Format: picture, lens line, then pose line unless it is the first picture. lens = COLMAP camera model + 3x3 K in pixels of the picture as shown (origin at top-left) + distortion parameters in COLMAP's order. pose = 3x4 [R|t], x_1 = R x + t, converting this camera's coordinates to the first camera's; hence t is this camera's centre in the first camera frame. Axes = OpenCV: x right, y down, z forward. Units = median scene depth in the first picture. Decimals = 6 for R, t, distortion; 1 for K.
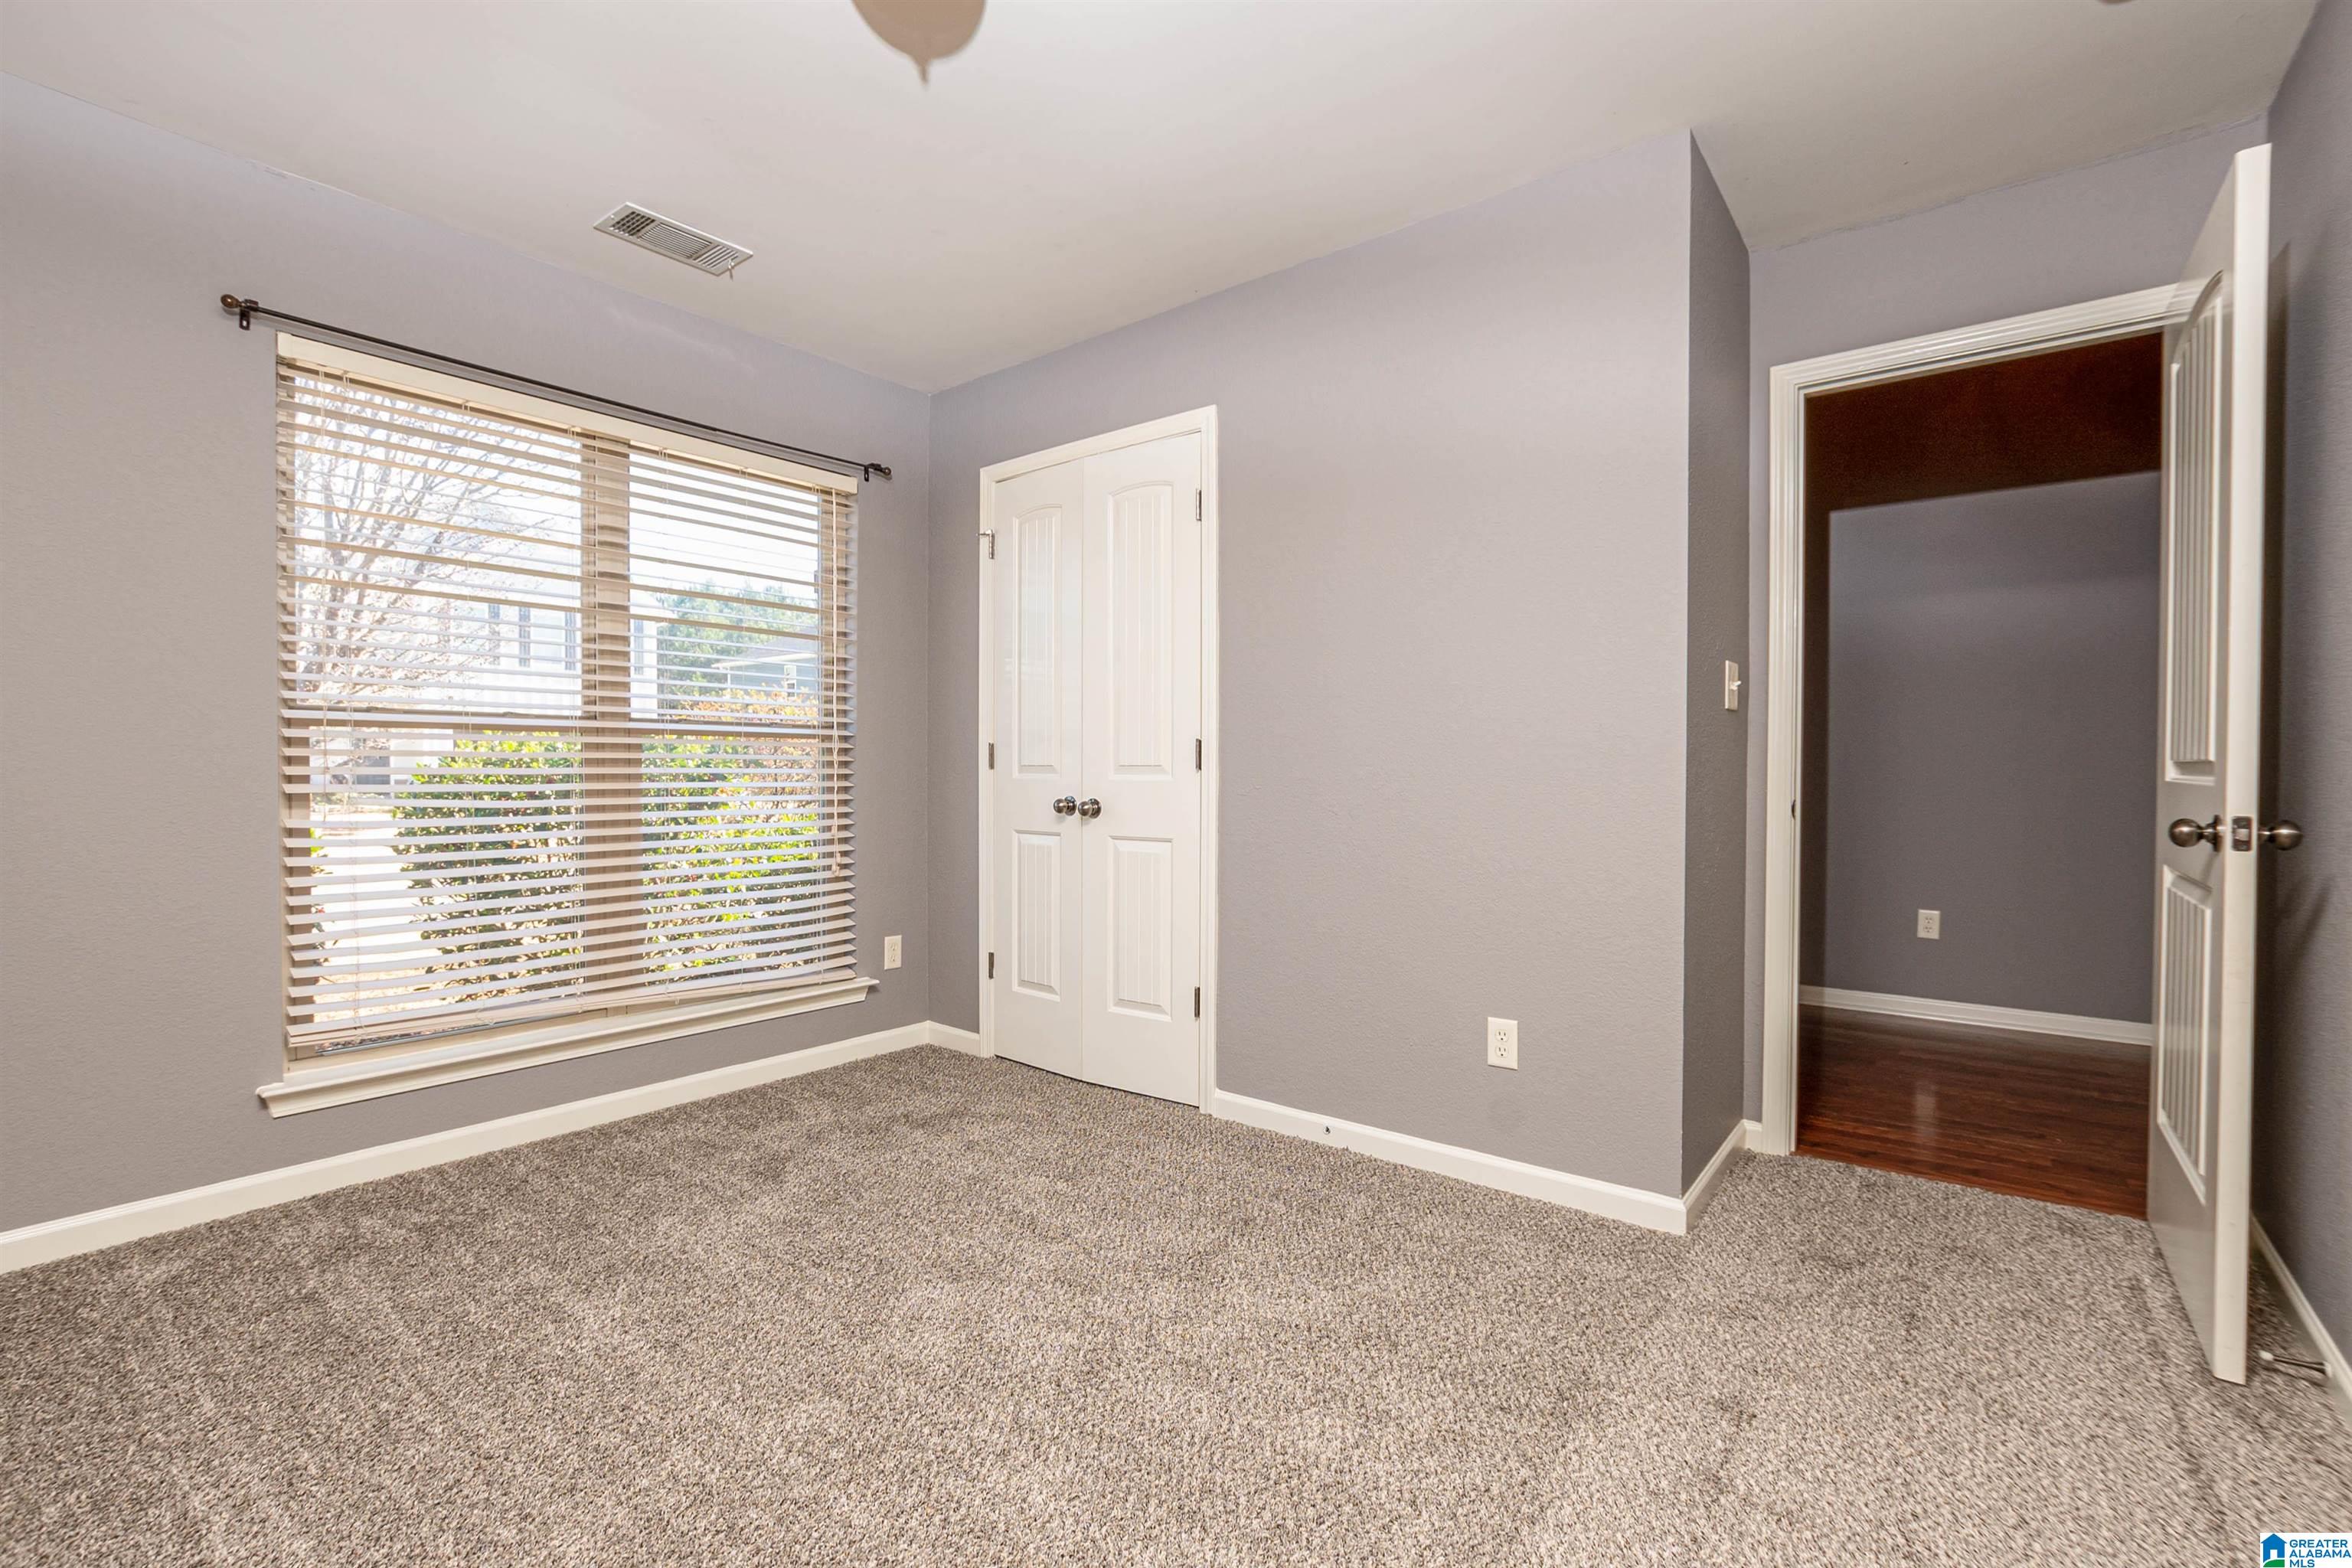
lens RADIAL K [[1012.4, 0, 1163.5], [0, 1012.4, 780.0], [0, 0, 1]] dist [0.001261, 0.000186]
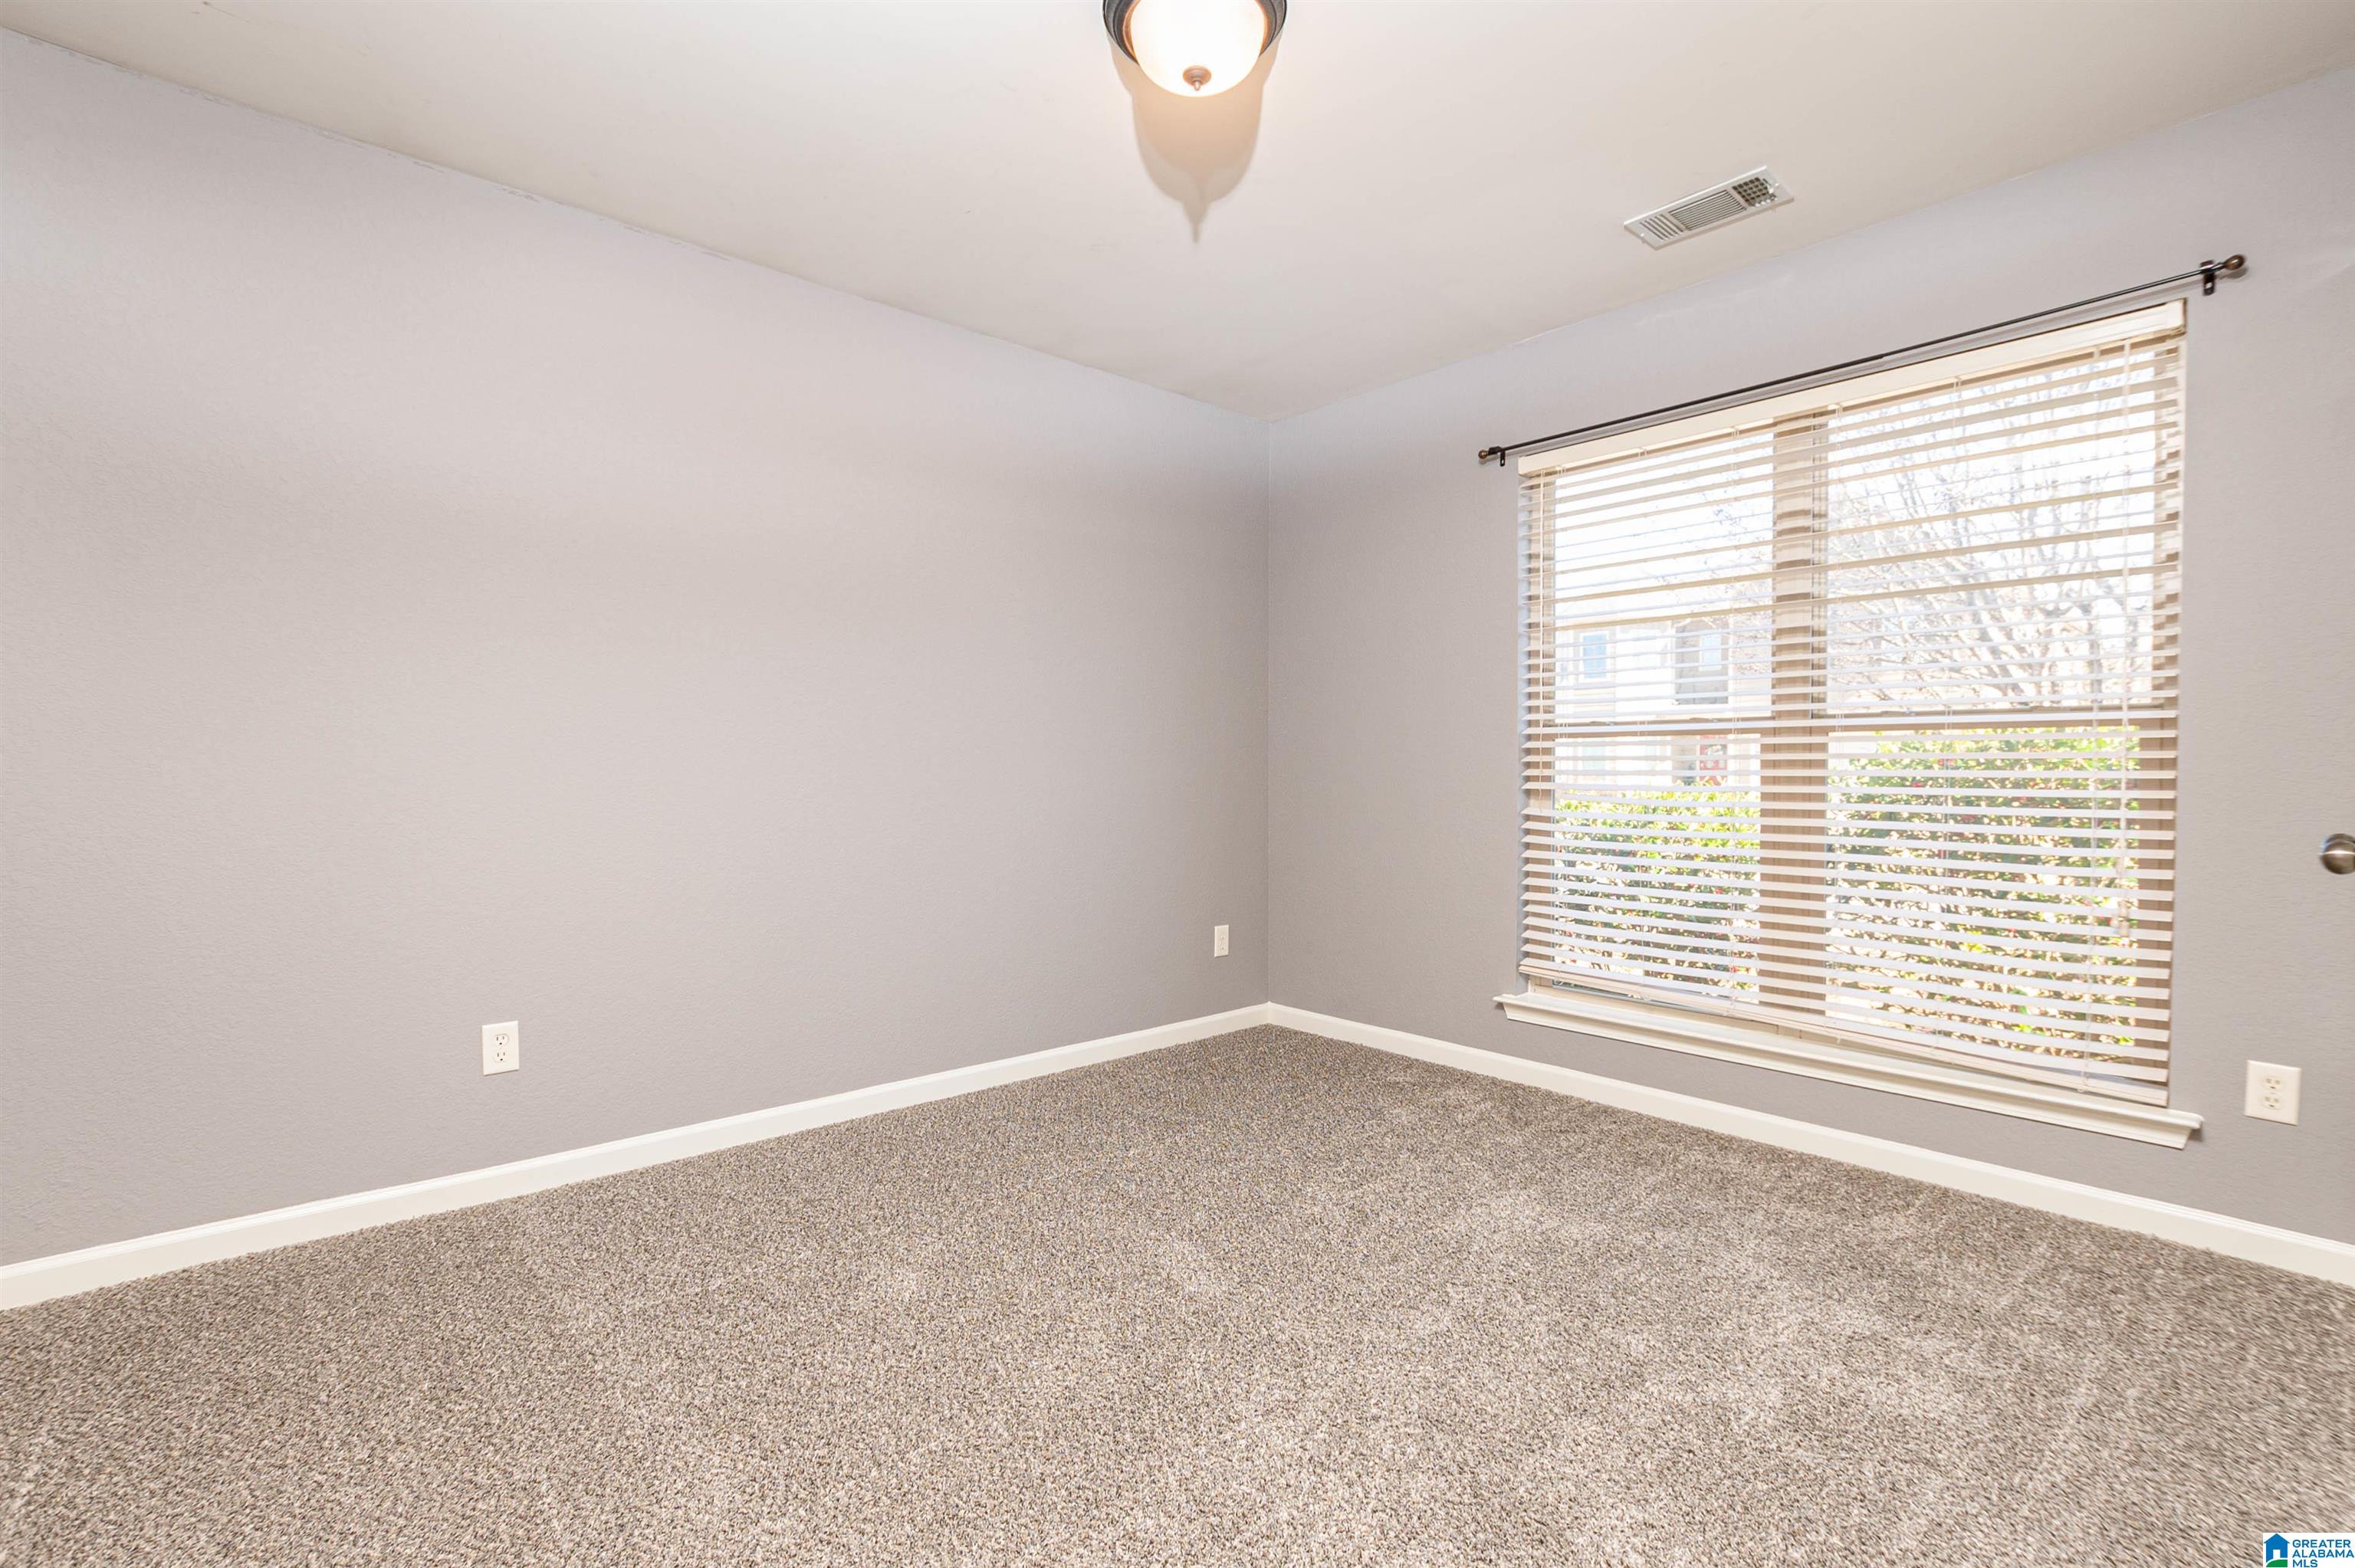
lens RADIAL K [[1013.6, 0, 1165.0], [0, 1013.6, 780.0], [0, 0, 1]] dist [0.001261, 0.000186]
pose [[-0.114717, 0.007059, -0.993373, 0.467575], [-0.011765, 0.999895, 0.008464, -0.003896], [0.993329, 0.012658, -0.114622, 0.556691]]
